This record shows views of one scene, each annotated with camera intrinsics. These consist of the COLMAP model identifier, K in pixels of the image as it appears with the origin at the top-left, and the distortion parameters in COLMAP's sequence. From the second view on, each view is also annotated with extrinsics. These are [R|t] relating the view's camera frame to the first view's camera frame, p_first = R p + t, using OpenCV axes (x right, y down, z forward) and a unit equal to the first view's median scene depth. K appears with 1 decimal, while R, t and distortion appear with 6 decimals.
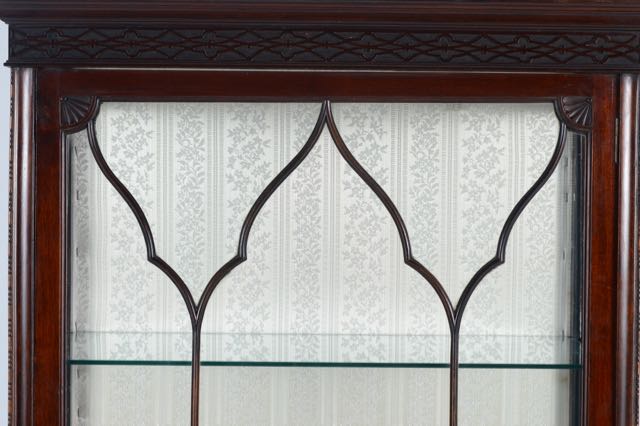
lens RADIAL K [[1695.5, 0, 320.7], [0, 1695.5, 212.5], [0, 0, 1]] dist [0.071919, 0.000000]
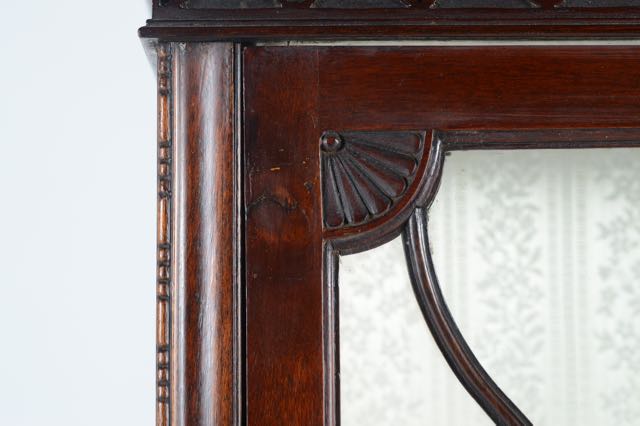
lens RADIAL K [[1695.5, 0, 319.5], [0, 1695.5, 213.6], [0, 0, 1]] dist [0.071919, 0.000000]
pose [[0.998723, -0.015325, 0.048141, -0.165812], [0.017428, 0.998898, -0.043581, -0.039716], [-0.047420, 0.044364, 0.997889, 0.680882]]
